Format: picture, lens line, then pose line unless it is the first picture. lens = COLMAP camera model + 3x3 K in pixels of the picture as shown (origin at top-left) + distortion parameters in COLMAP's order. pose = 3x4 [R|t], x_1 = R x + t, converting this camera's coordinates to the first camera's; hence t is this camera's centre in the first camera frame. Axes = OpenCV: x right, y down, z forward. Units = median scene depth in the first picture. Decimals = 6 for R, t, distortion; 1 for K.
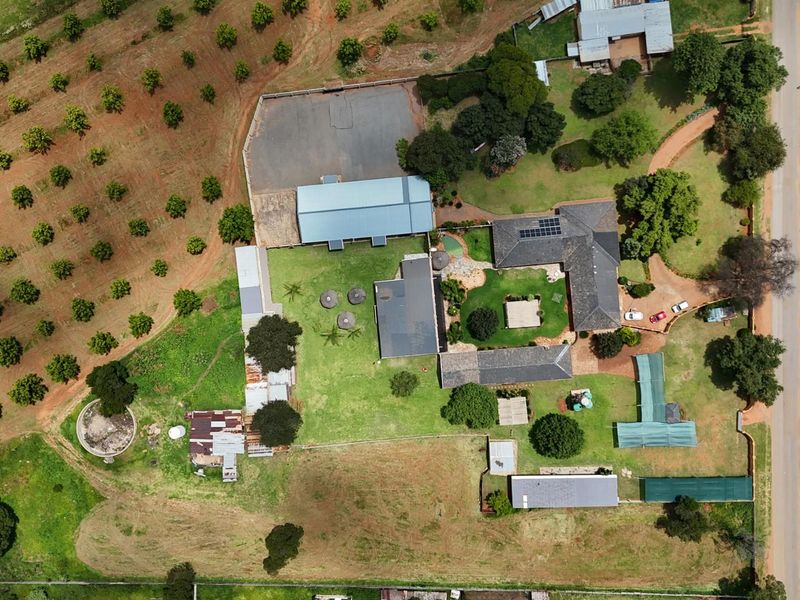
lens RADIAL K [[803.2, 0, 393.9], [0, 803.2, 300.8], [0, 0, 1]] dist [0.060475, 0.000000]
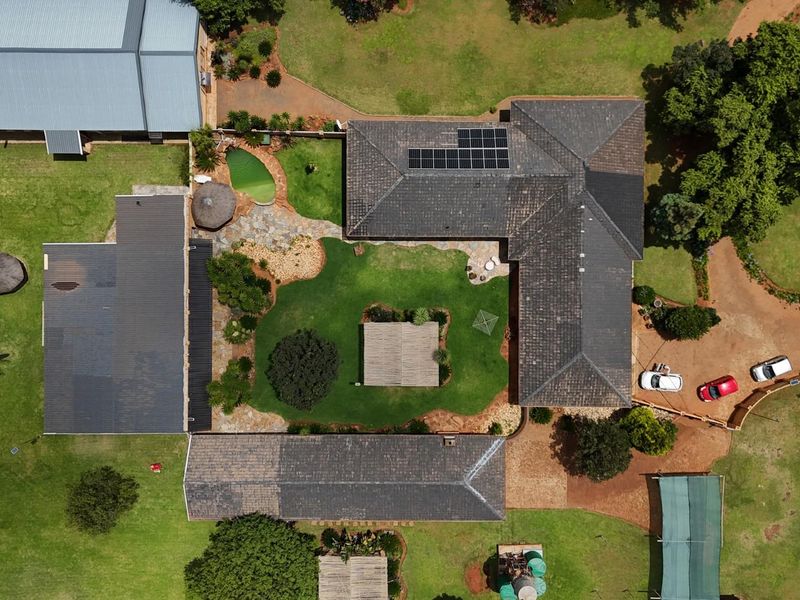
lens RADIAL K [[803.2, 0, 400.4], [0, 803.2, 299.2], [0, 0, 1]] dist [0.060475, 0.000000]
pose [[0.994615, 0.088297, 0.054261, 0.134713], [-0.089095, 0.995945, 0.012464, -0.016805], [-0.052940, -0.017232, 0.998449, 0.585104]]
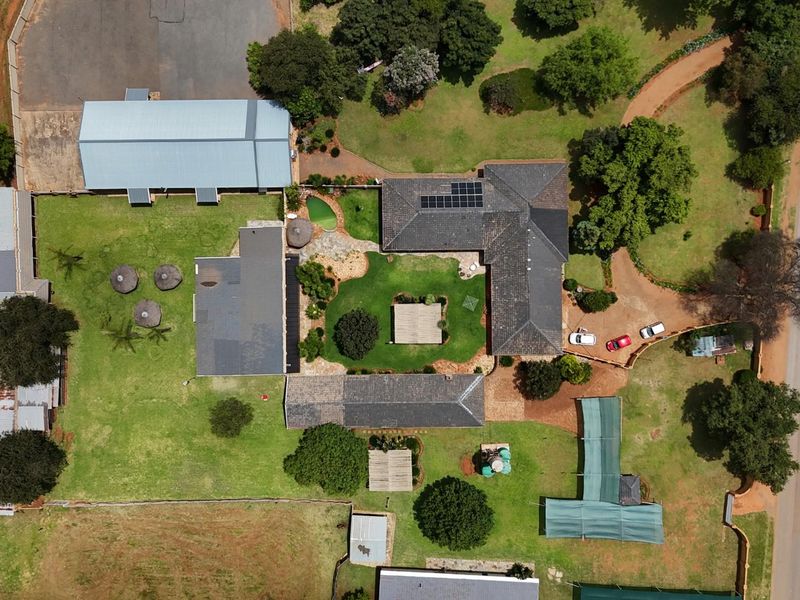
lens RADIAL K [[803.2, 0, 393.7], [0, 803.2, 298.1], [0, 0, 1]] dist [0.060475, 0.000000]
pose [[0.996669, 0.074719, 0.032680, 0.117304], [-0.074657, 0.997204, -0.003120, -0.001059], [-0.032822, 0.000670, 0.999461, 0.341485]]
